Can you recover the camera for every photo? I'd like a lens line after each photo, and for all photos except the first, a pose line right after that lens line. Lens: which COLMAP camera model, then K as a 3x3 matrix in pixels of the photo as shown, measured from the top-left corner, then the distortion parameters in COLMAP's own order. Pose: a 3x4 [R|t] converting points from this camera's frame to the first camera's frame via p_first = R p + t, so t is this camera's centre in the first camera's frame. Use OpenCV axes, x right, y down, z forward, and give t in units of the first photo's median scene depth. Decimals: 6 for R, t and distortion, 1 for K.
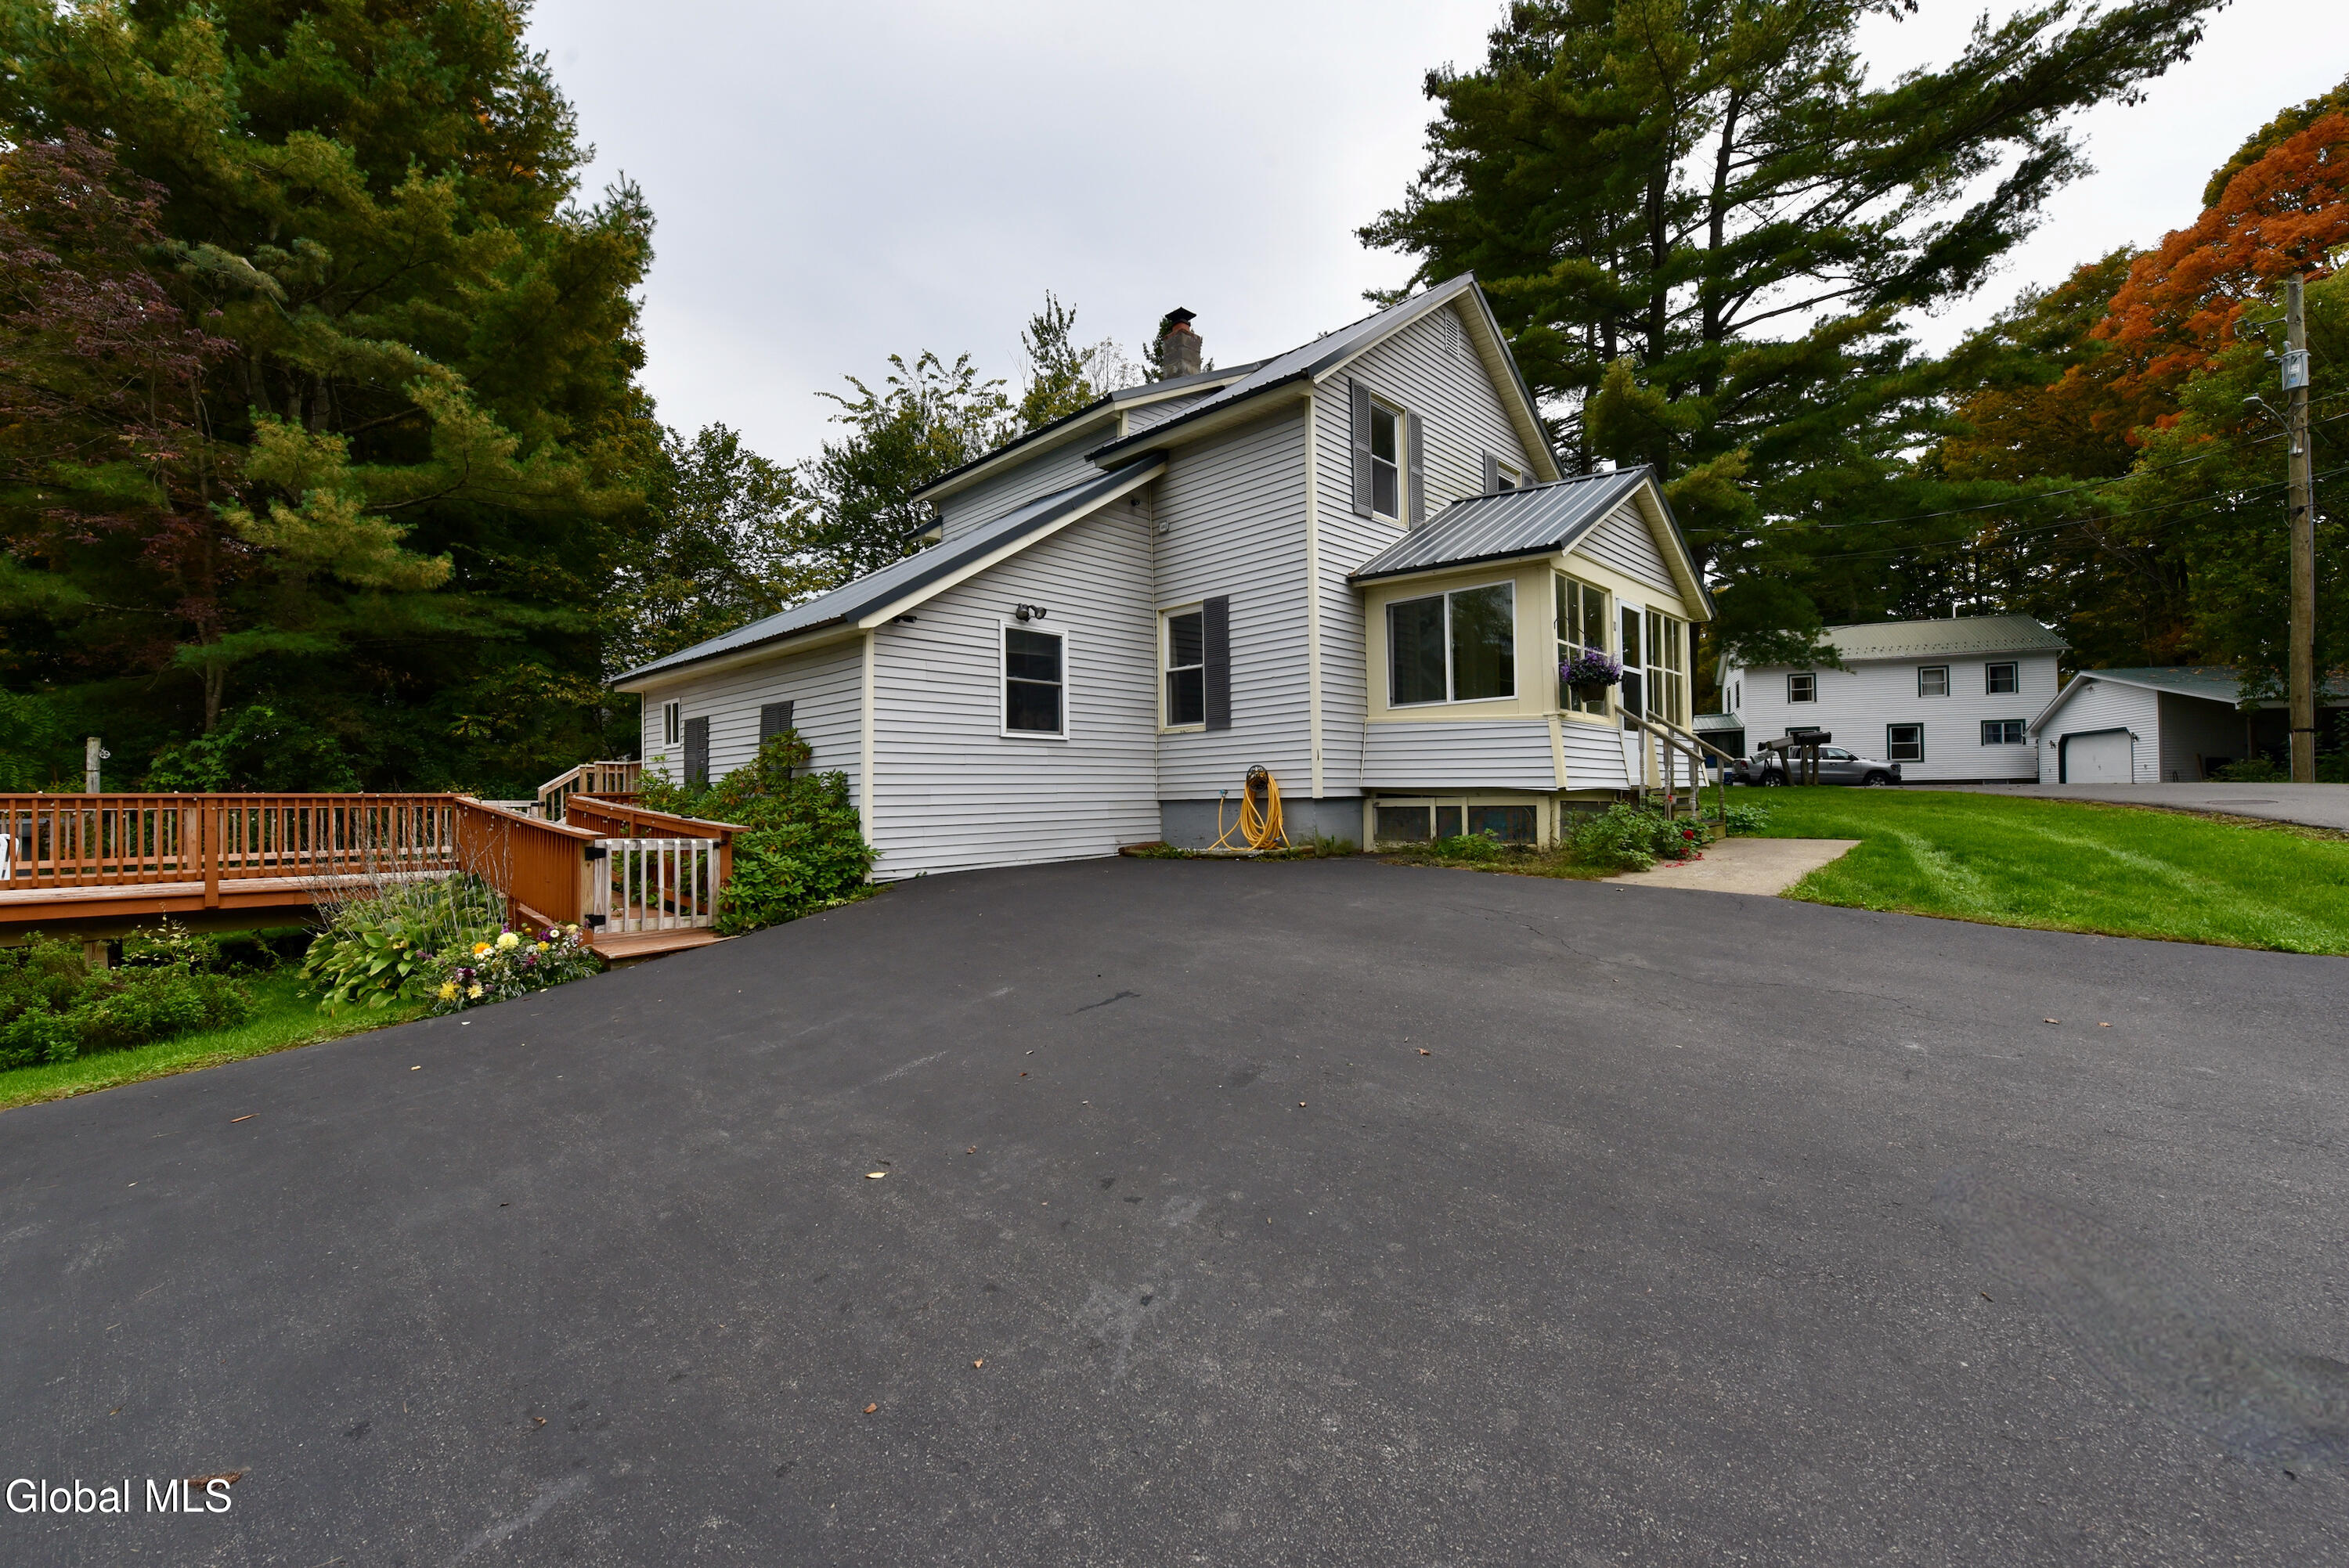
lens RADIAL K [[953.9, 0, 1173.7], [0, 953.9, 792.4], [0, 0, 1]] dist [-0.020614, -0.000263]
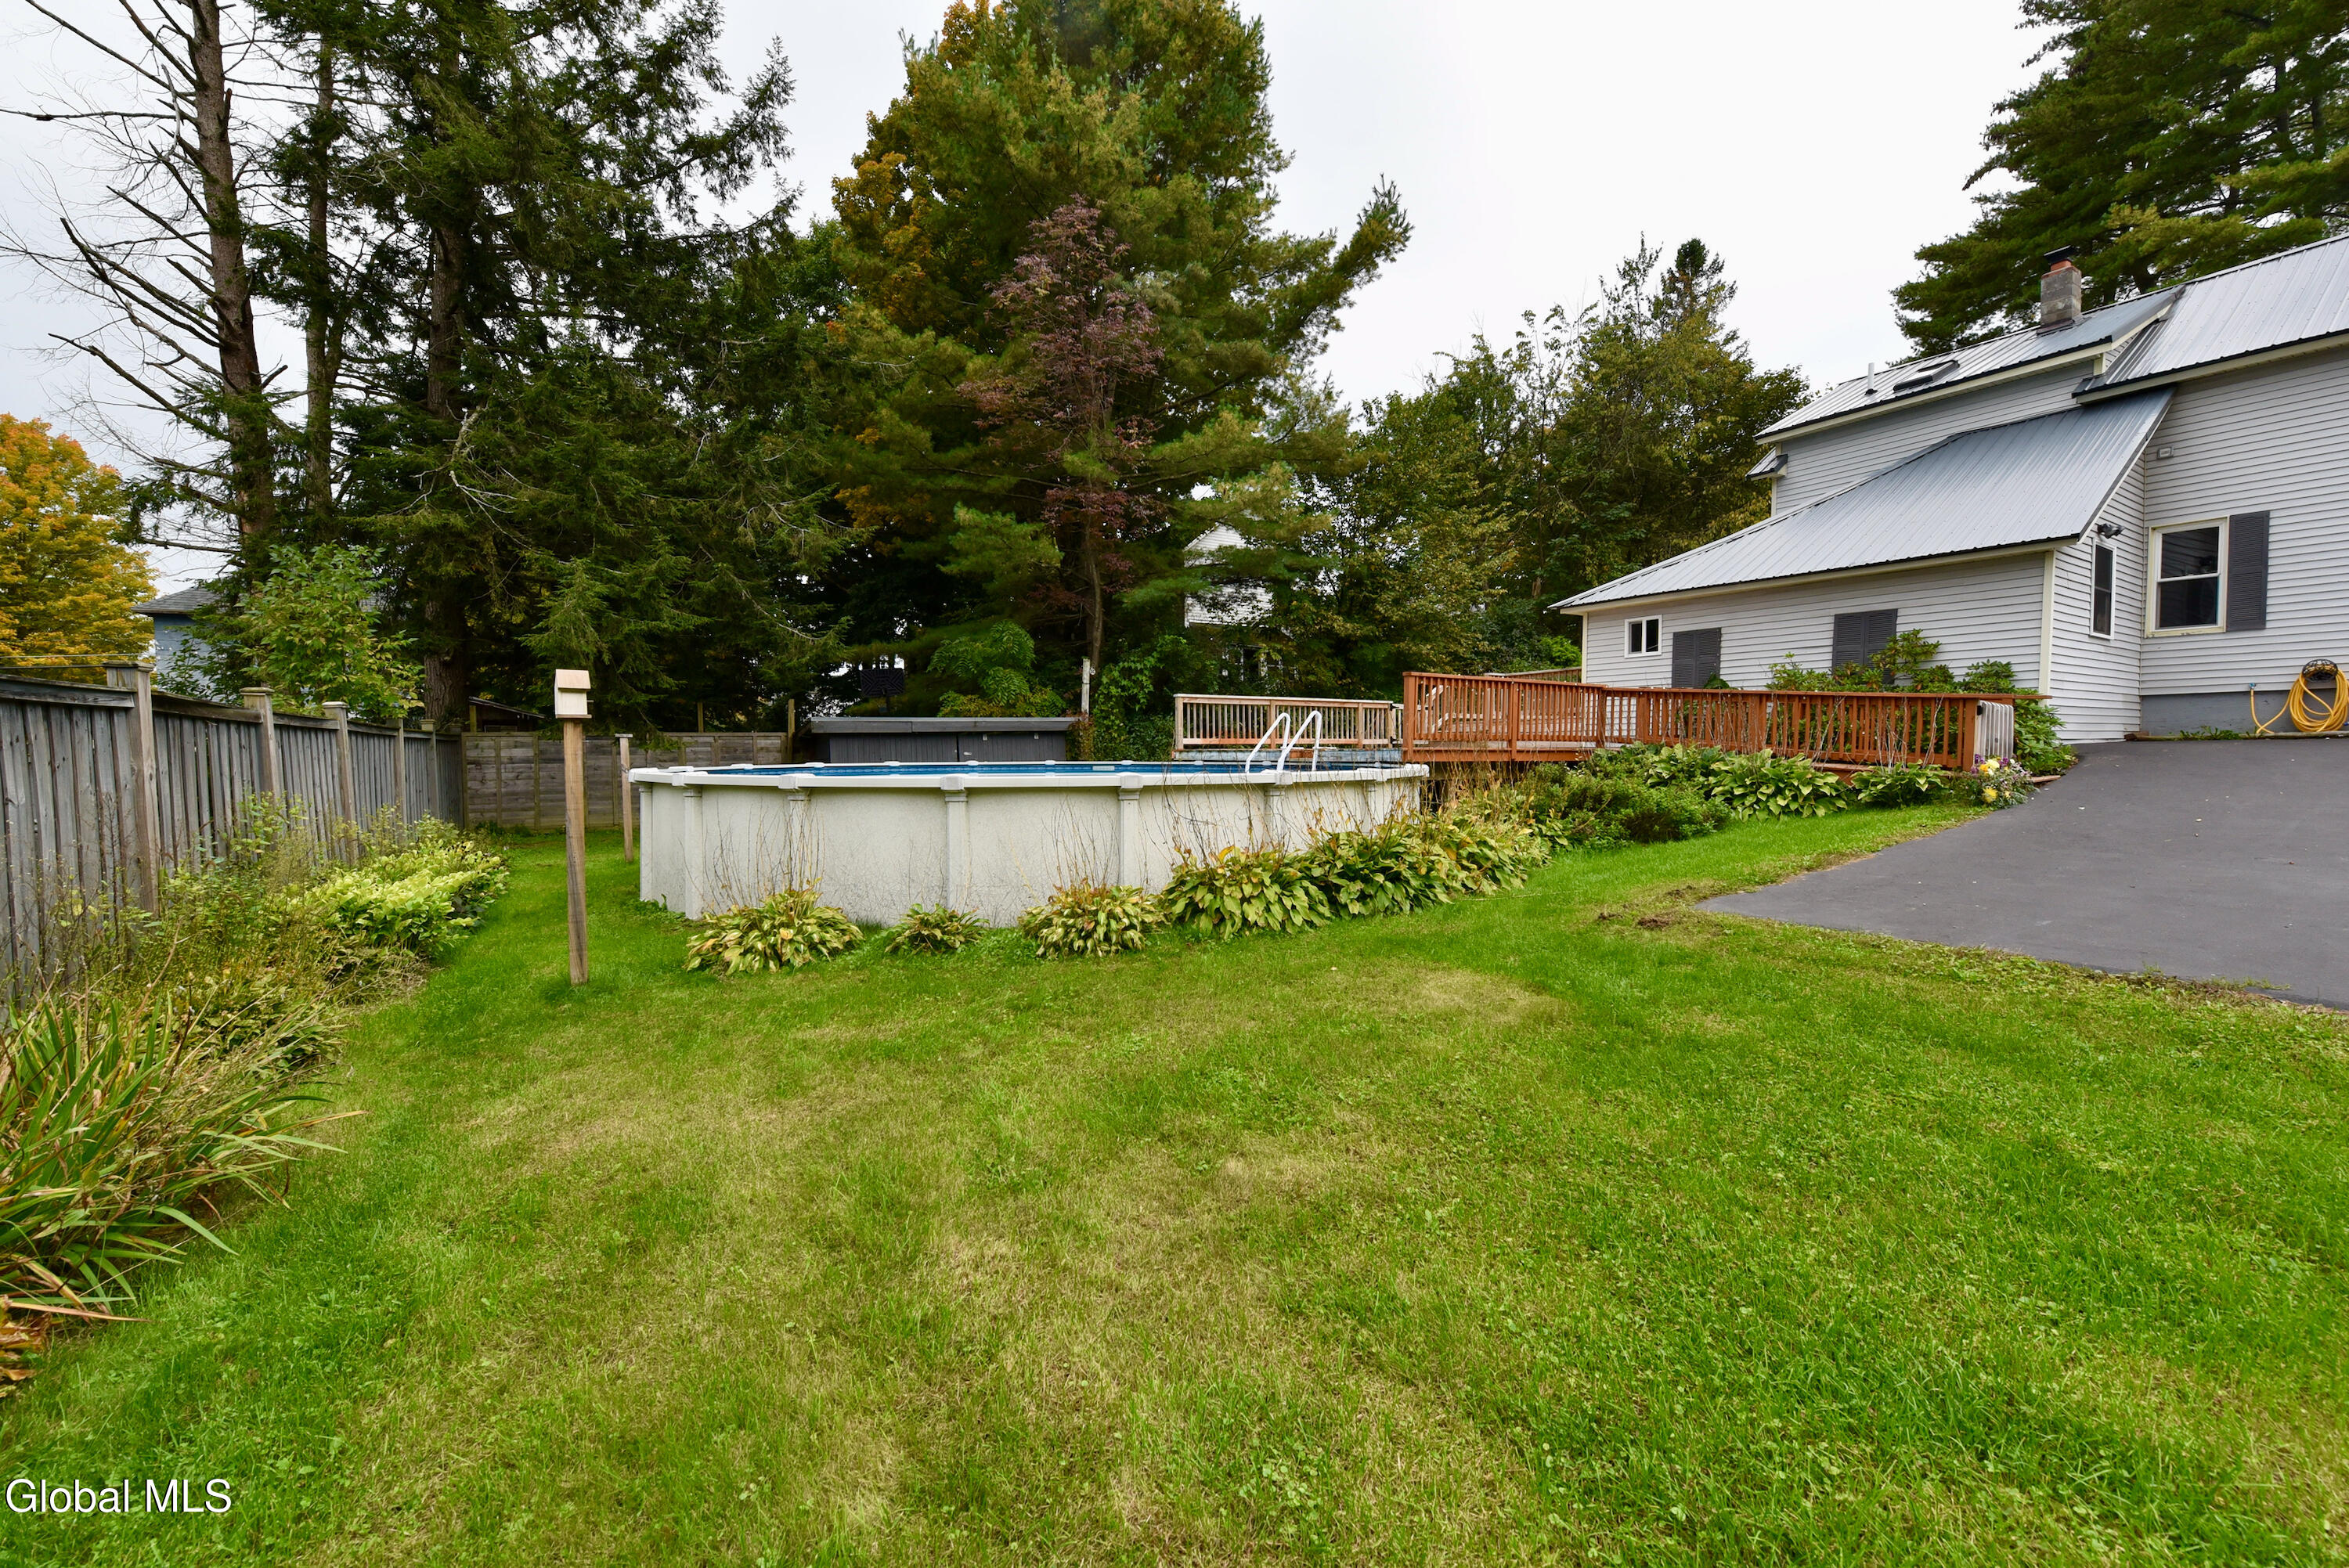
lens RADIAL K [[946.1, 0, 1170.3], [0, 946.1, 788.9], [0, 0, 1]] dist [-0.020735, 0.000120]
pose [[0.963200, 0.021673, -0.267912, -0.892280], [-0.006697, 0.998370, 0.056686, 0.069350], [0.268704, -0.052806, 0.961774, -0.412761]]
